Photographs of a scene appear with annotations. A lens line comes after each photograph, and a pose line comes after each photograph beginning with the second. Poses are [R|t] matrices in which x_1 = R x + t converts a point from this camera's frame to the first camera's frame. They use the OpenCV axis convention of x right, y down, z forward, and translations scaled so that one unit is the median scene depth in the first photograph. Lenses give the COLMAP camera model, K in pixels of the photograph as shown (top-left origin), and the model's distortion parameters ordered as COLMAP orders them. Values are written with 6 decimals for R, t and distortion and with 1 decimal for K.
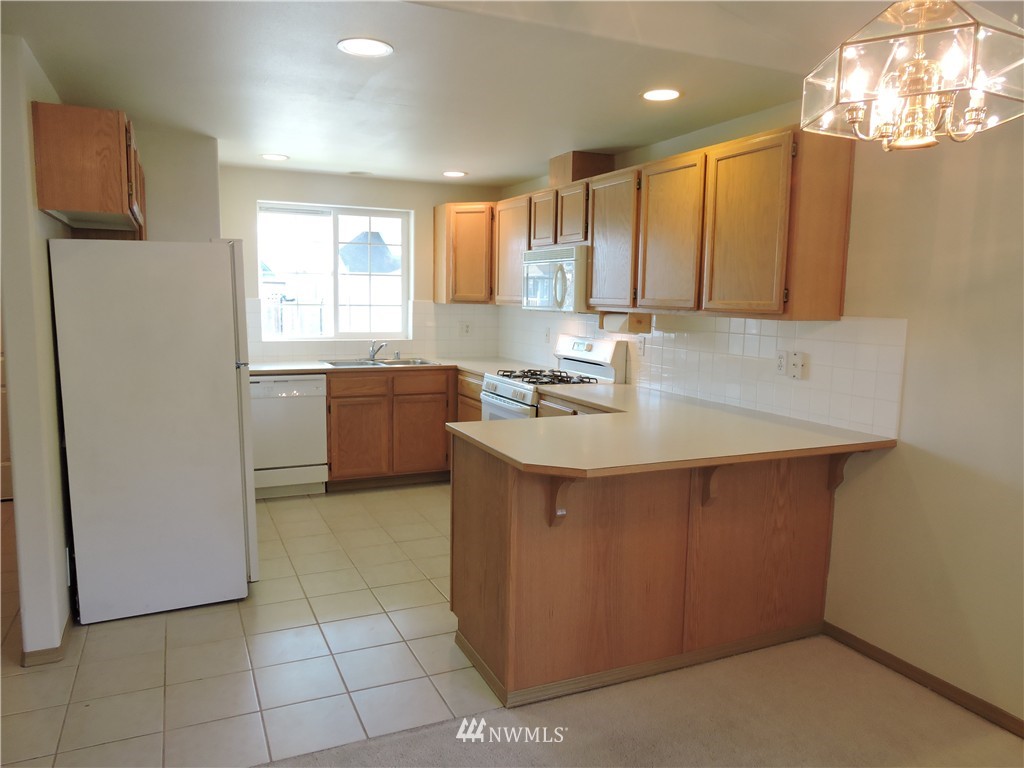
lens RADIAL K [[722.9, 0, 512.8], [0, 722.9, 386.9], [0, 0, 1]] dist [-0.006527, -0.000326]
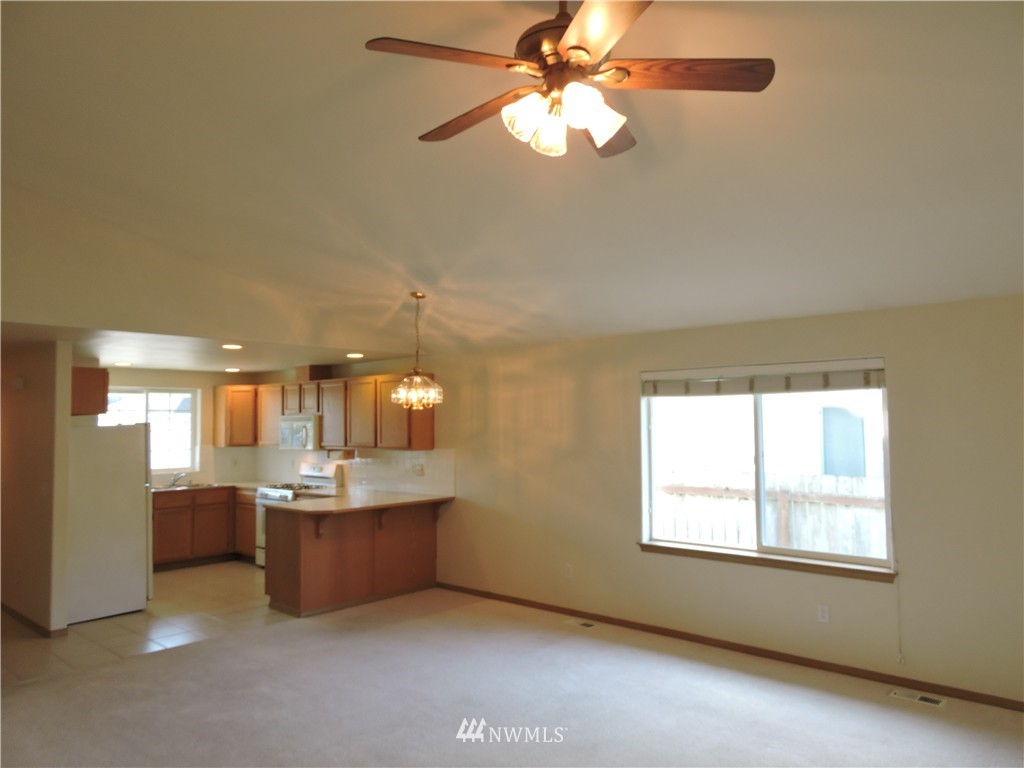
lens RADIAL K [[722.9, 0, 513.5], [0, 722.9, 389.5], [0, 0, 1]] dist [-0.006527, -0.000326]
pose [[0.918611, -0.008138, 0.395079, -0.174339], [0.076540, 0.984519, -0.157684, 0.075955], [-0.387680, 0.175090, 0.905013, -0.910963]]
